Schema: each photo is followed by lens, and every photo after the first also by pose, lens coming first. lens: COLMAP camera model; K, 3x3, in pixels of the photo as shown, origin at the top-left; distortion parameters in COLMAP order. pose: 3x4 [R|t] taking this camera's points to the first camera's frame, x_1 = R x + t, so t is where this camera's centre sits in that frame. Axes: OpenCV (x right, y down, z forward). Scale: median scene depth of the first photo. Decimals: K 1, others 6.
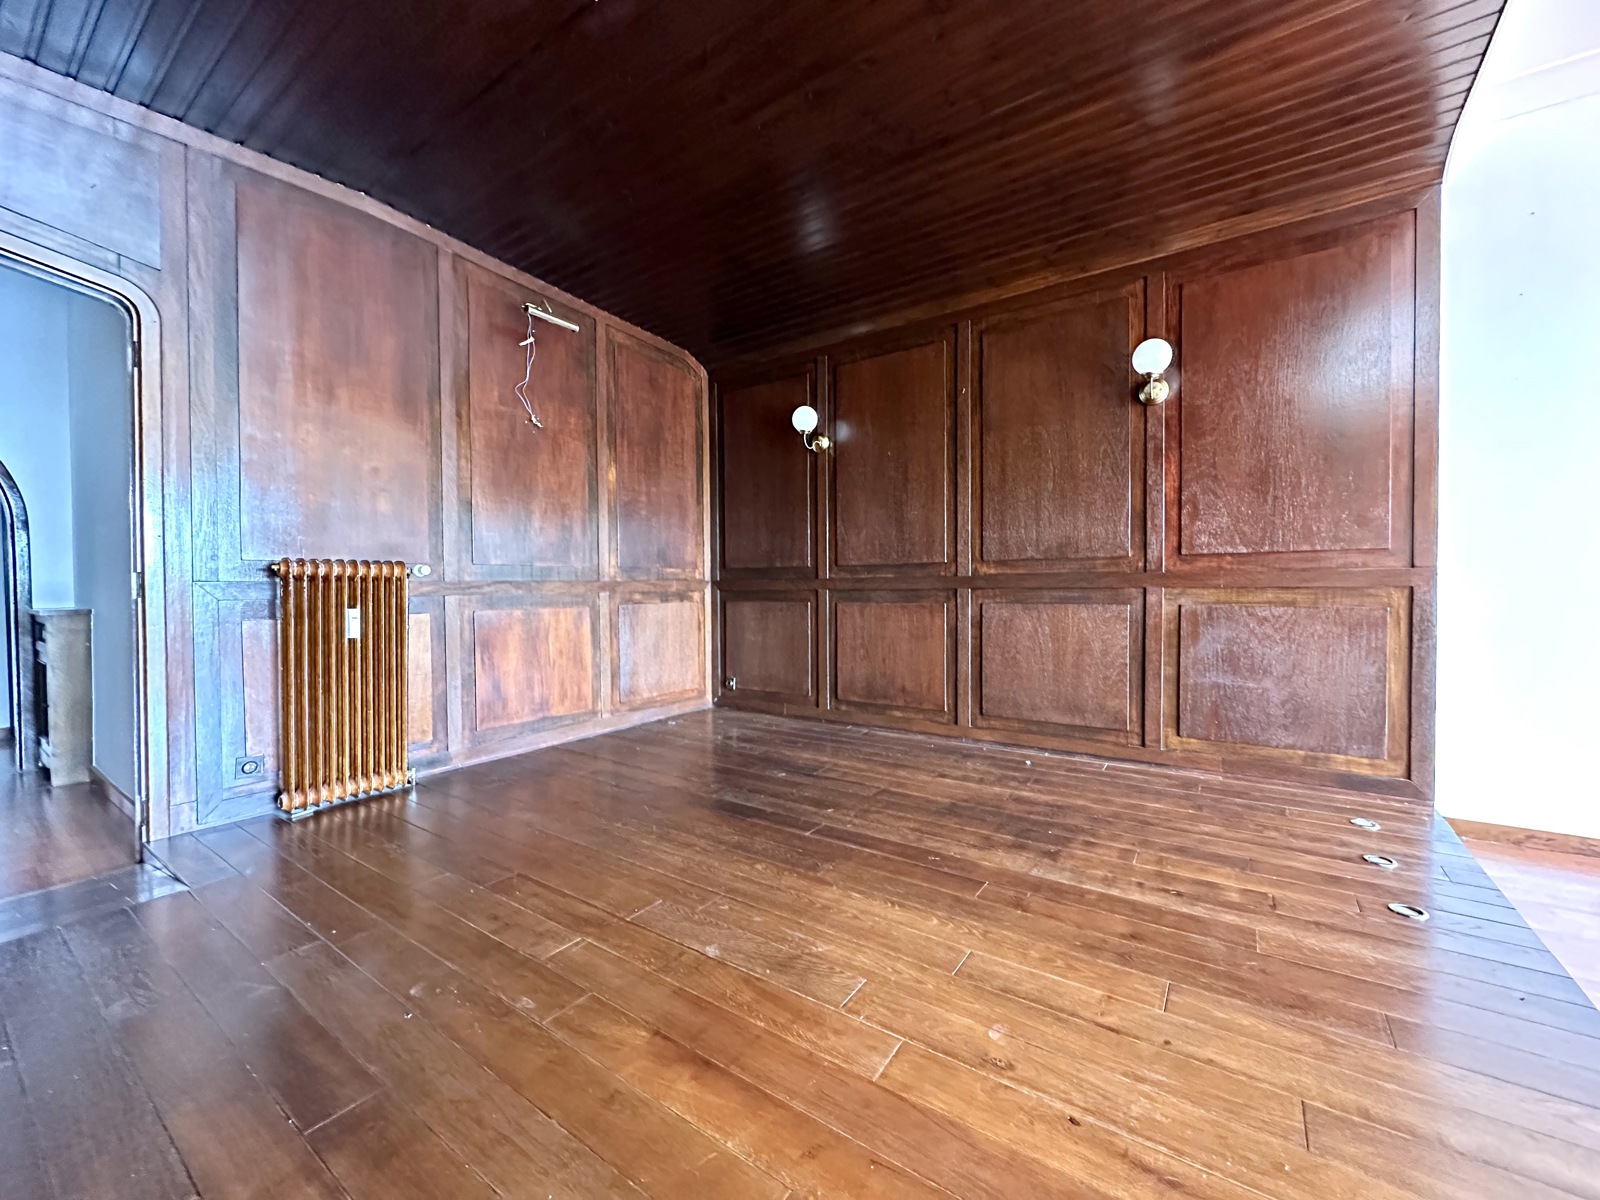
lens RADIAL K [[638.6, 0, 802.7], [0, 638.6, 596.0], [0, 0, 1]] dist [-0.001387, -0.000118]
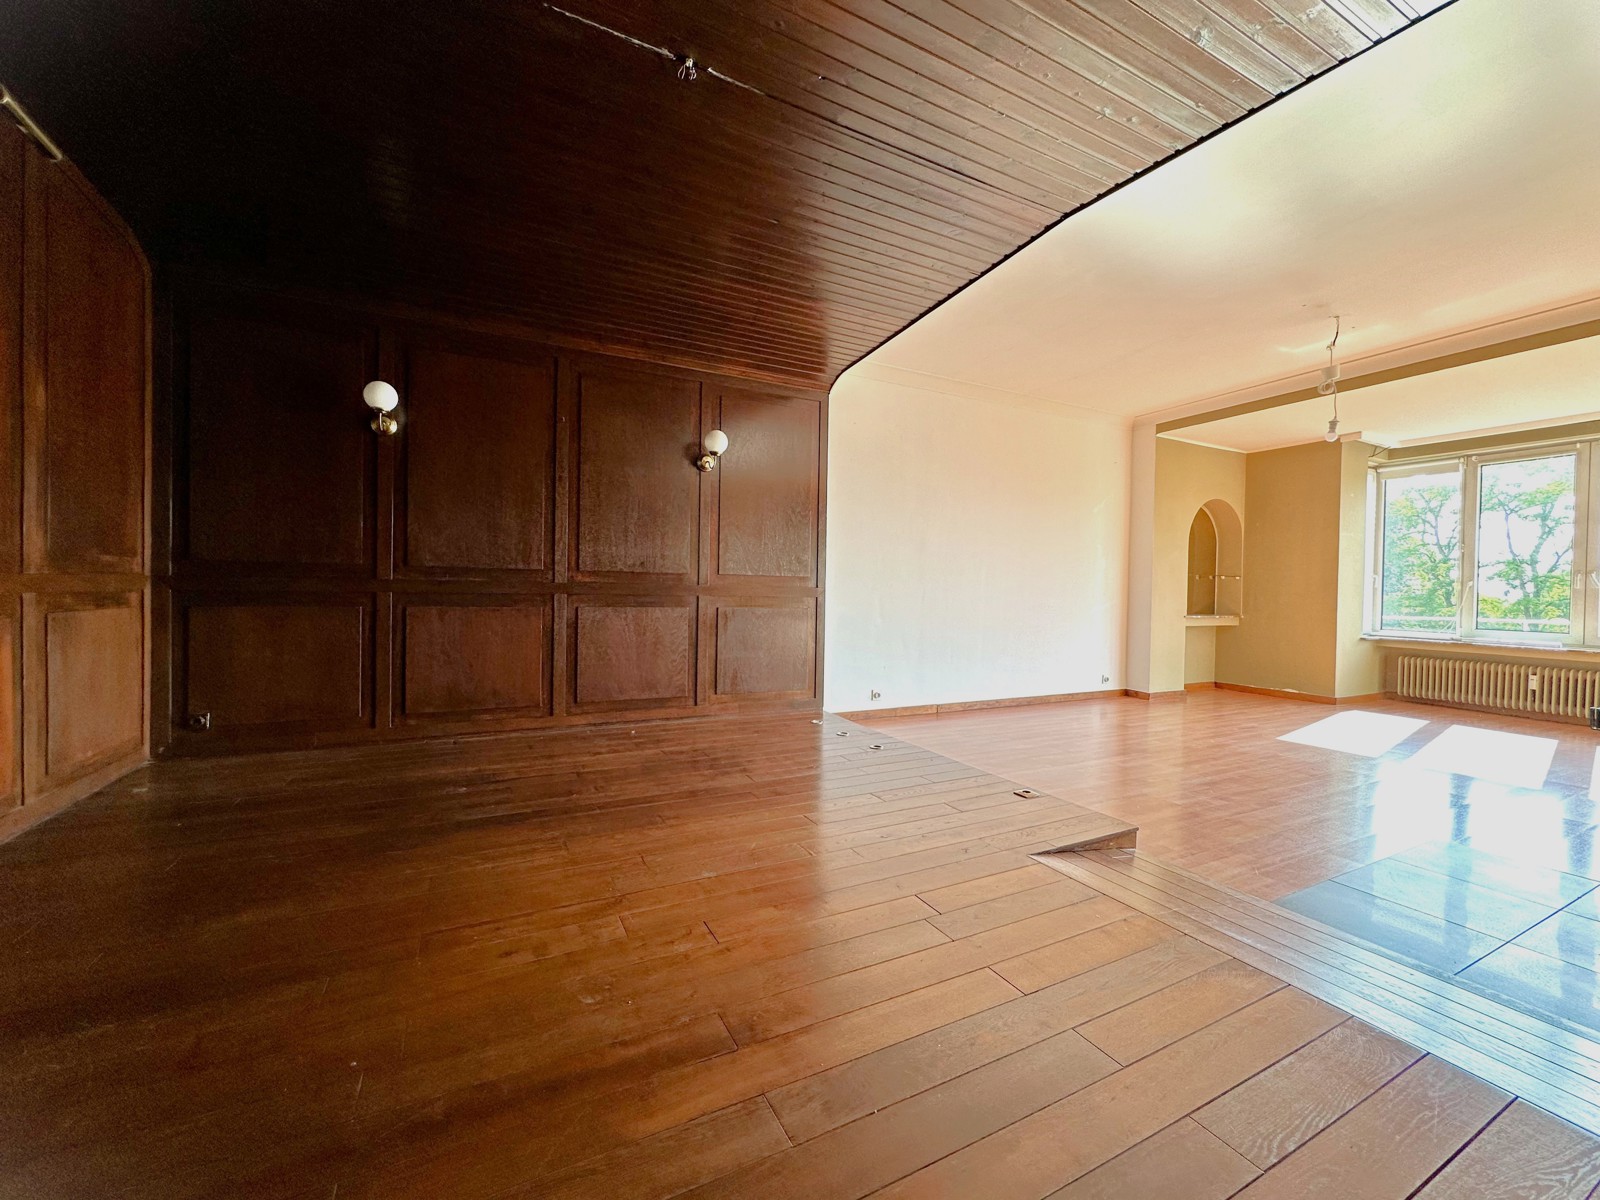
lens RADIAL K [[638.6, 0, 800.0], [0, 638.6, 595.4], [0, 0, 1]] dist [-0.001387, -0.000118]
pose [[0.472472, 0.008030, 0.881309, -0.585939], [-0.009191, 0.999949, -0.004184, -0.008788], [-0.881298, -0.006124, 0.472522, 0.101507]]
